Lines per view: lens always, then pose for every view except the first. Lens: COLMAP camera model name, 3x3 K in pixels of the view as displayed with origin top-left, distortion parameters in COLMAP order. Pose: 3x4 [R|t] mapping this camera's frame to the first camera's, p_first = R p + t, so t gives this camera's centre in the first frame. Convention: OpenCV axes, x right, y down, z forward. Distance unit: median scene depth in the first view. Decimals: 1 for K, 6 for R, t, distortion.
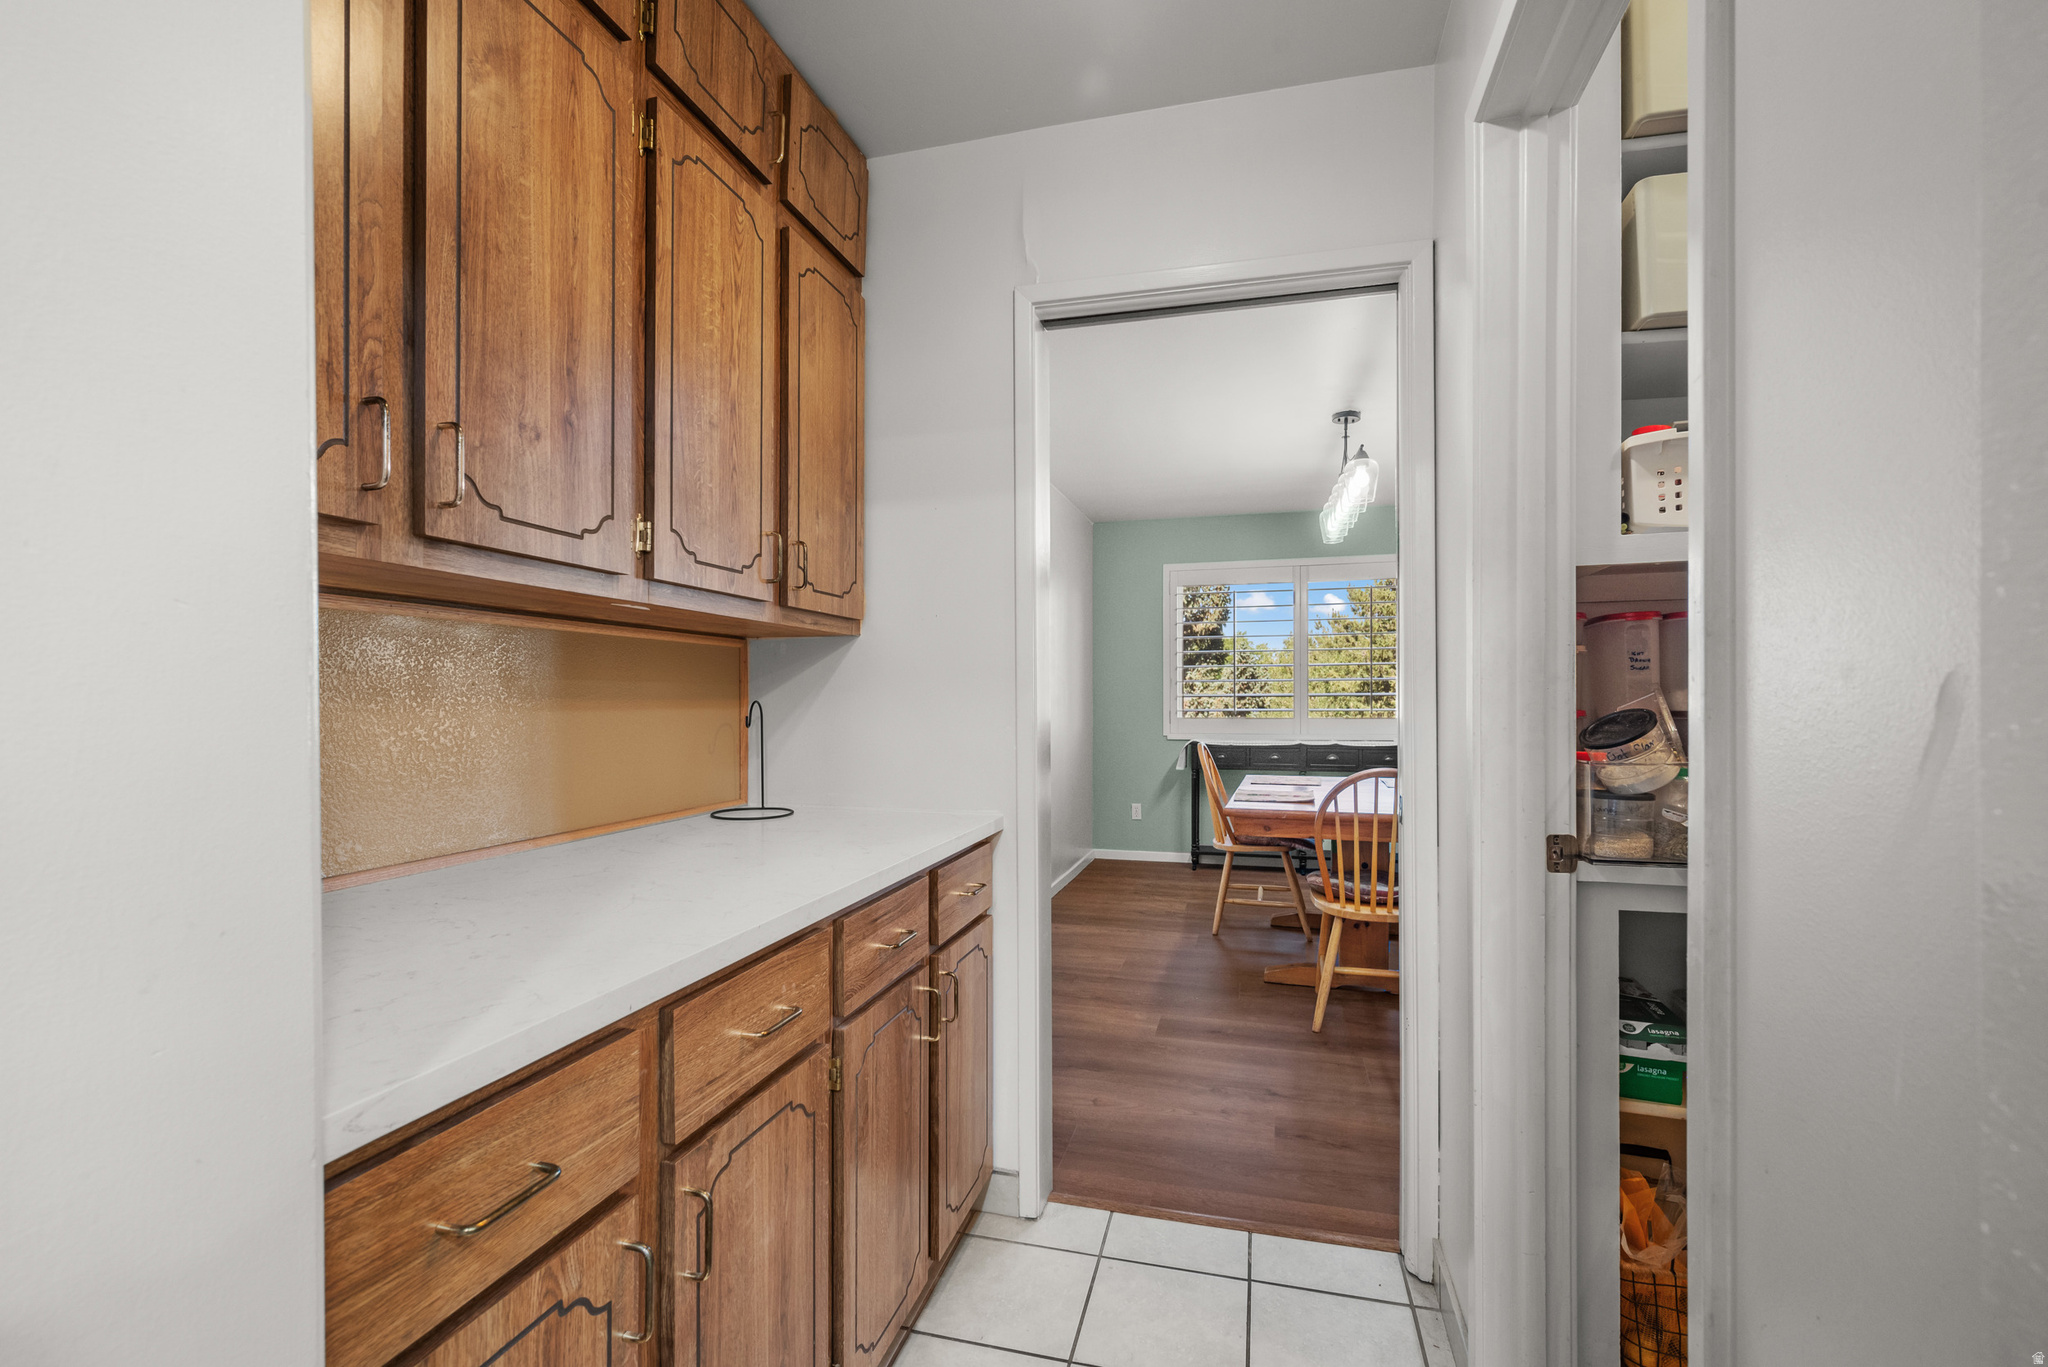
lens RADIAL K [[863.3, 0, 1015.1], [0, 863.3, 715.1], [0, 0, 1]] dist [-0.009473, 0.000633]
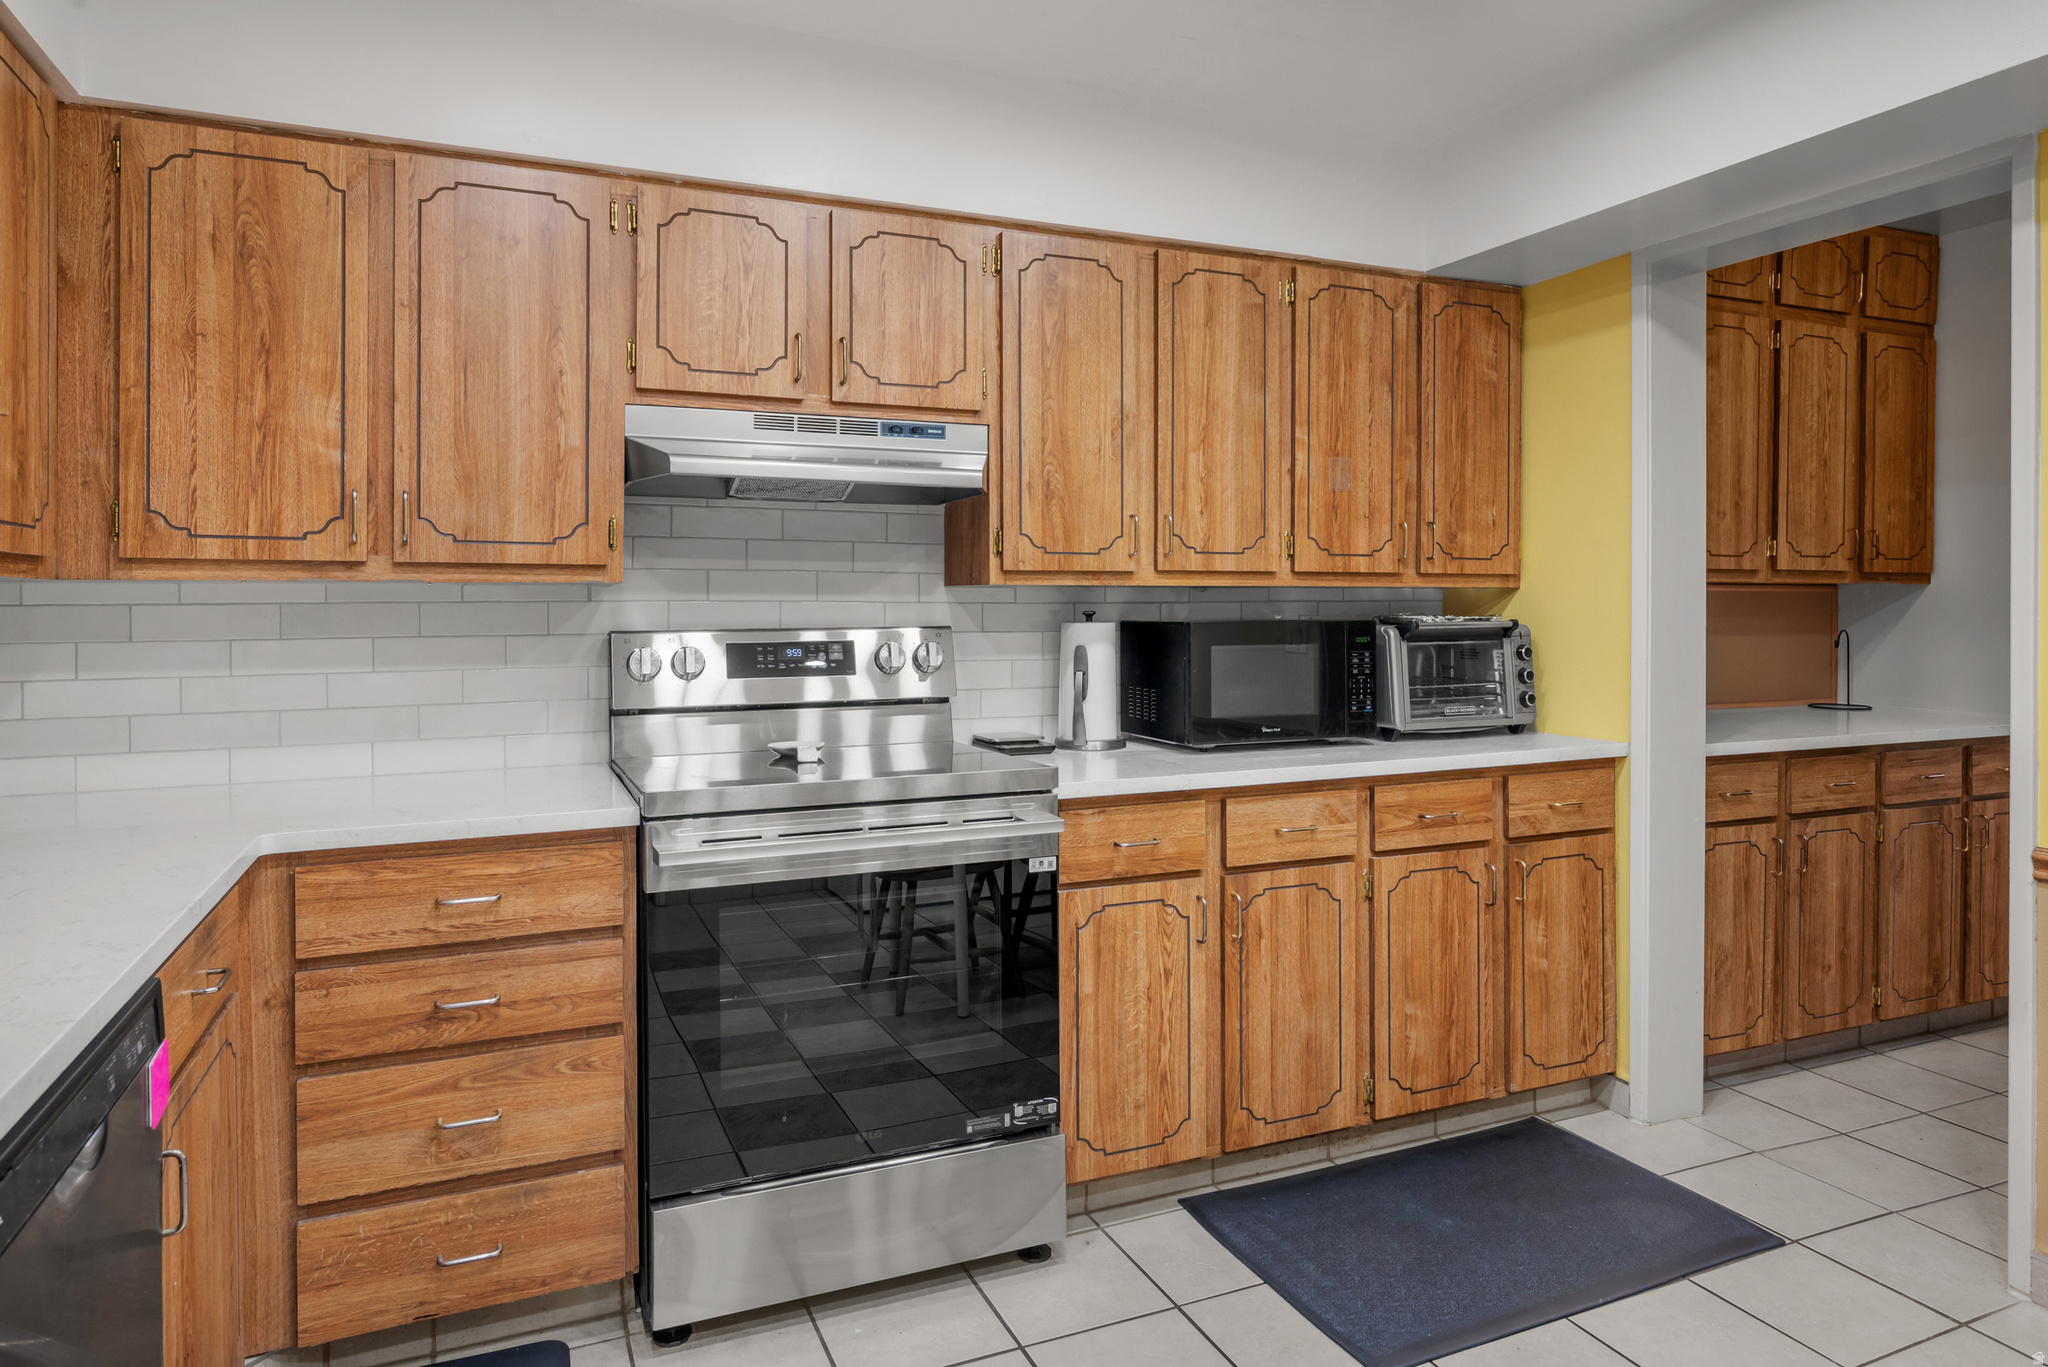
lens RADIAL K [[1269.5, 0, 1020.9], [0, 1269.5, 609.0], [0, 0, 1]] dist [-0.000635, 0.001010]
pose [[0.628938, 0.006176, -0.777431, 0.681681], [-0.016452, 0.999850, -0.005367, -0.025195], [0.777282, 0.016166, 0.628945, -1.973327]]
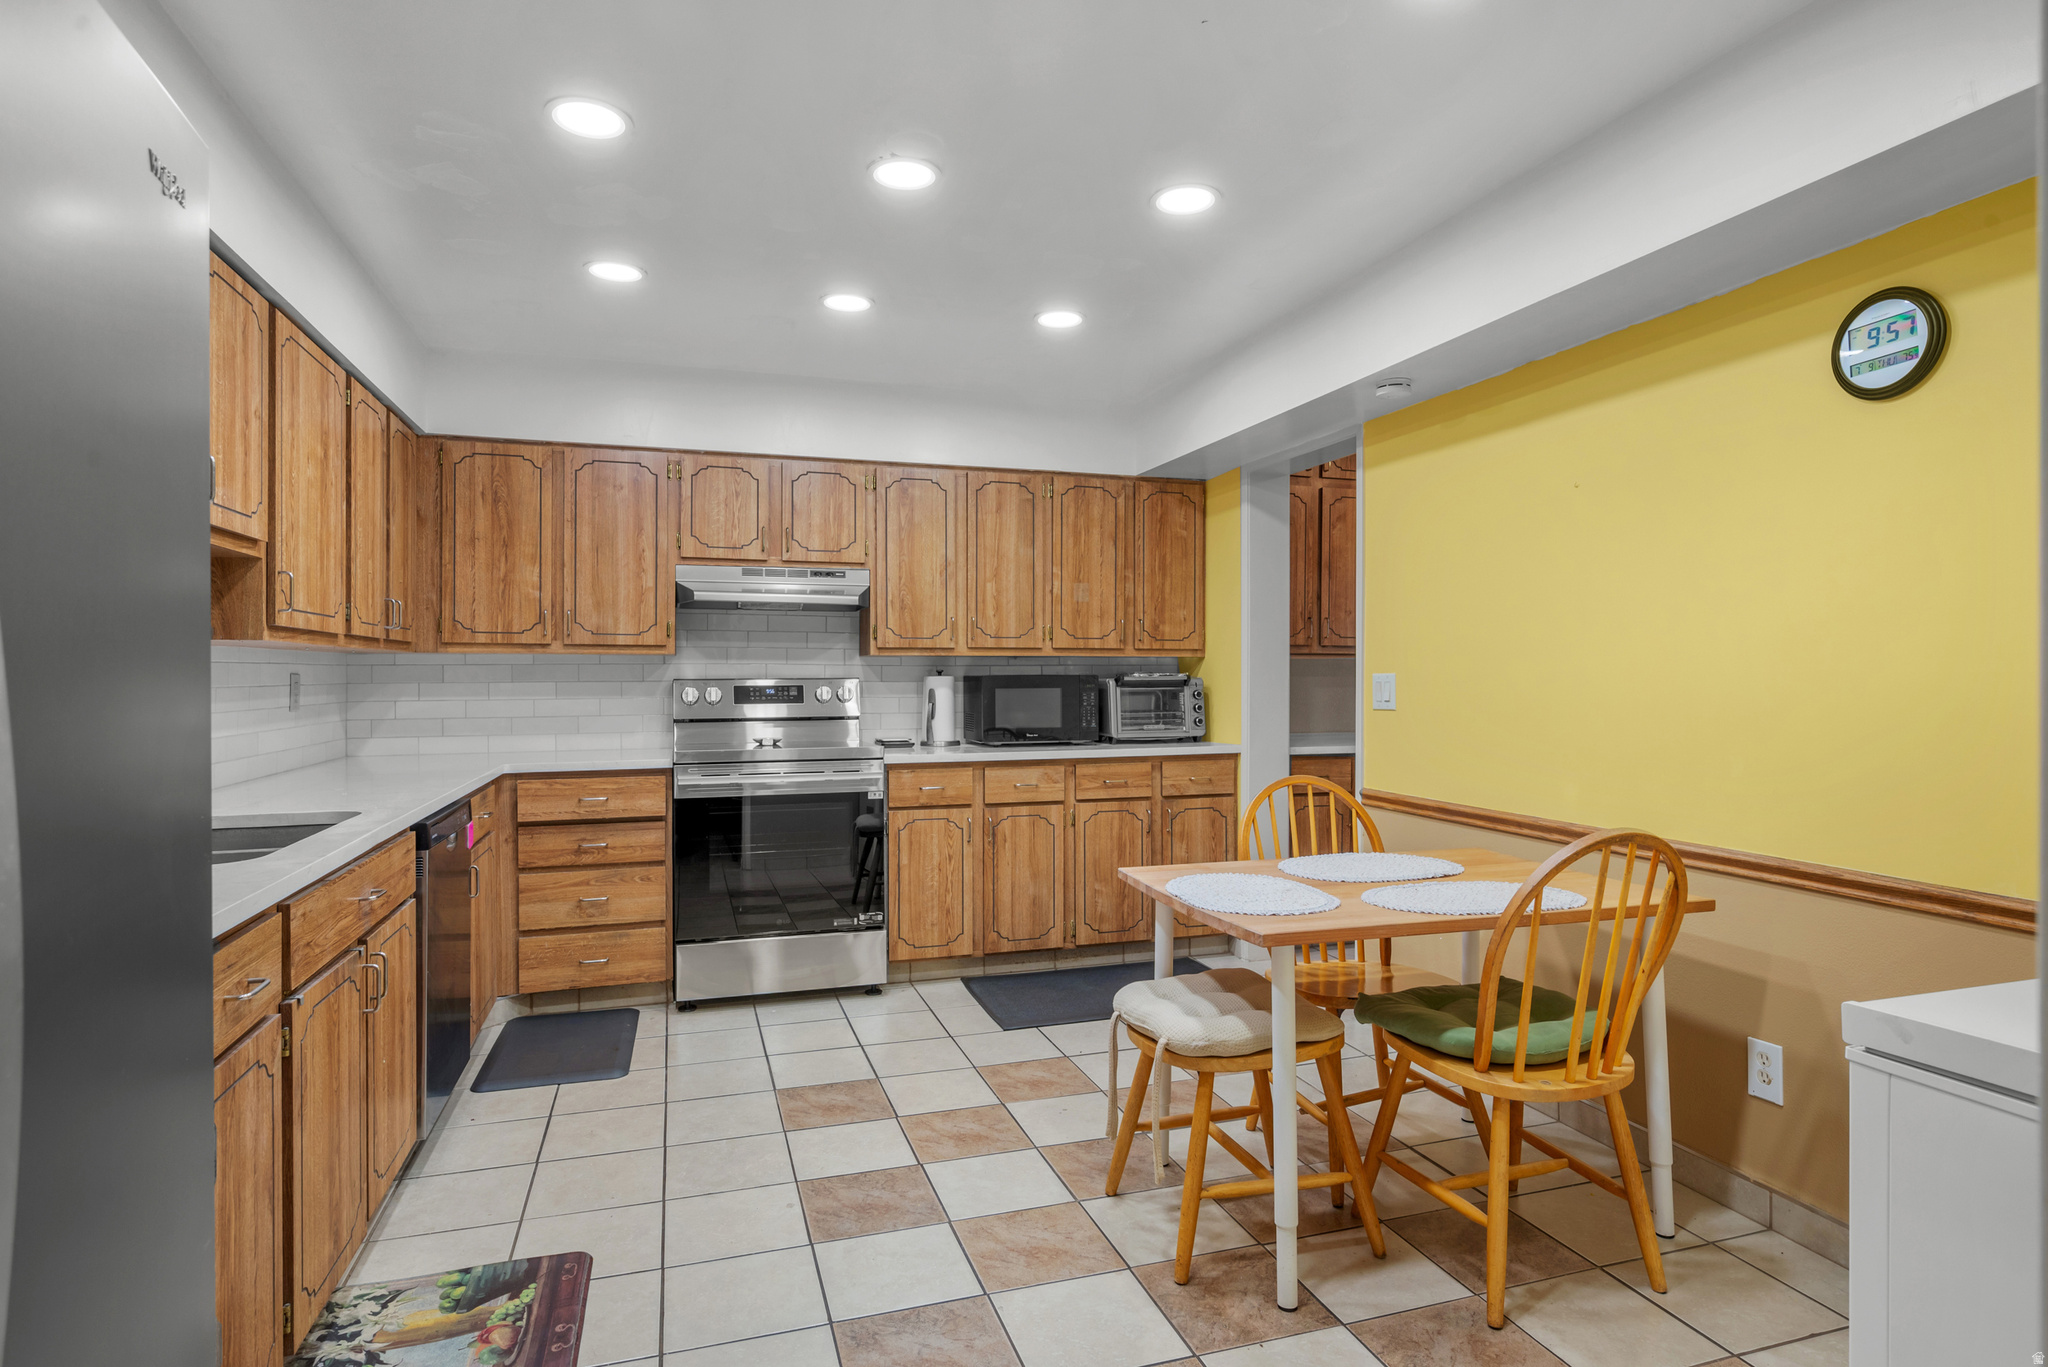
lens RADIAL K [[1128.9, 0, 1026.8], [0, 1128.9, 683.3], [0, 0, 1]] dist [0.000674, -0.000149]
pose [[0.547800, 0.008081, -0.836570, 2.143132], [-0.018148, 0.999833, -0.002225, 0.009217], [0.836413, 0.016401, 0.547855, -2.196382]]
